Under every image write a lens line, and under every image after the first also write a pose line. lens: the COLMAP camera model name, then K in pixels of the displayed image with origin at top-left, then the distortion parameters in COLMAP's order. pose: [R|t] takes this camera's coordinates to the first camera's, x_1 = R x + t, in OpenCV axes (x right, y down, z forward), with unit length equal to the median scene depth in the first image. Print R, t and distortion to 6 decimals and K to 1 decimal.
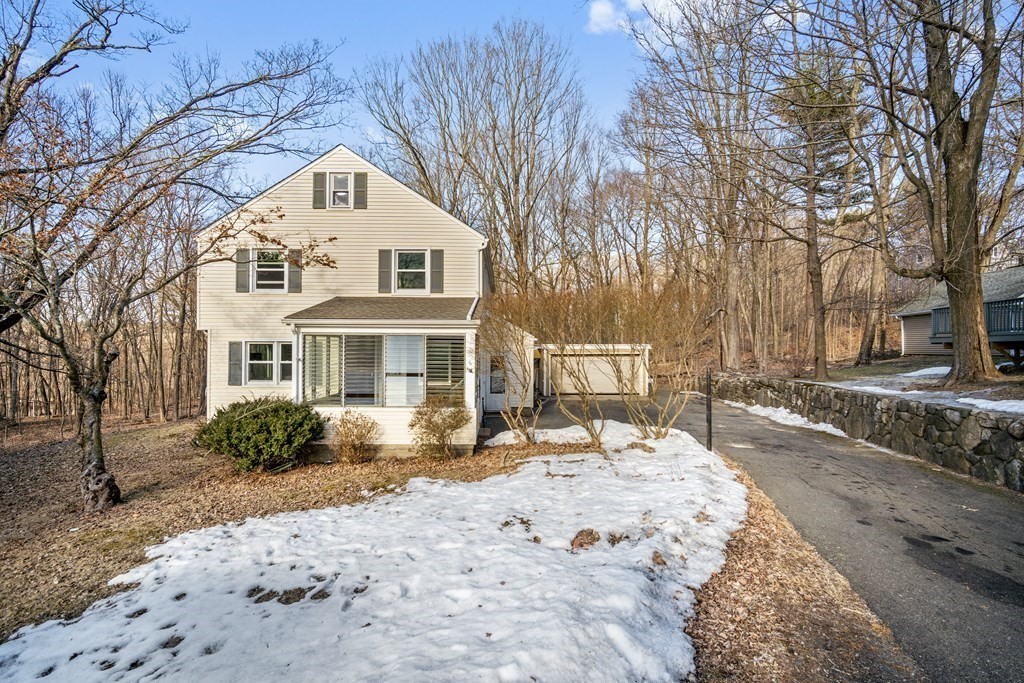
lens RADIAL K [[447.3, 0, 511.6], [0, 447.3, 354.0], [0, 0, 1]] dist [0.001293, 0.000445]
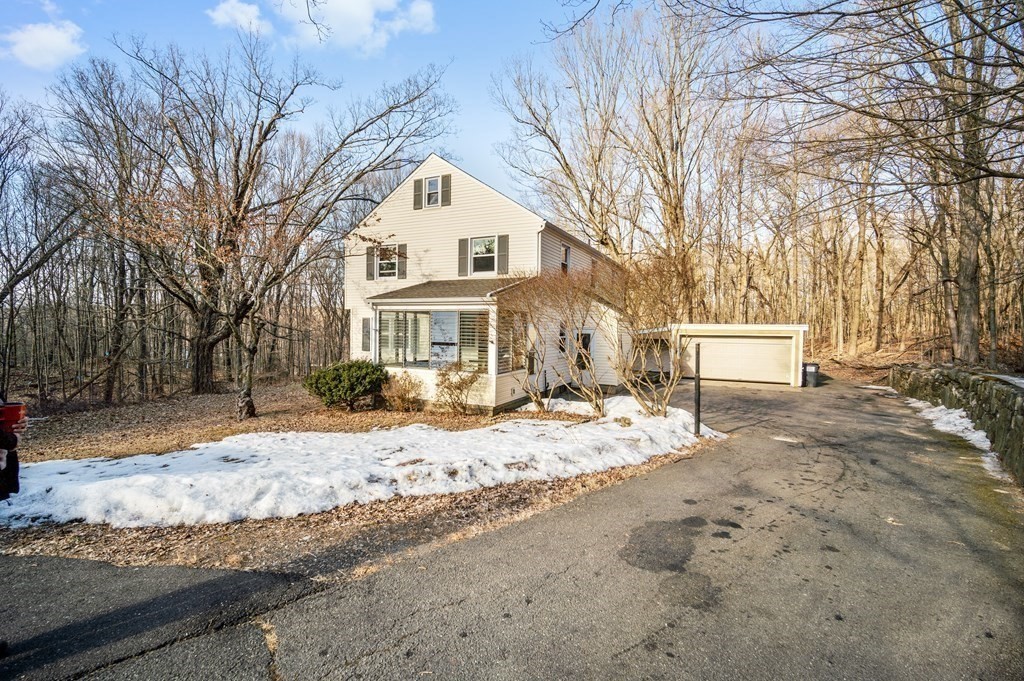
lens RADIAL K [[458.7, 0, 514.6], [0, 458.7, 353.4], [0, 0, 1]] dist [0.002128, 0.000308]
pose [[0.888243, 0.035843, -0.457973, 0.426198], [-0.019923, 0.999019, 0.039547, 0.016726], [0.458941, -0.026003, 0.888086, -0.007824]]
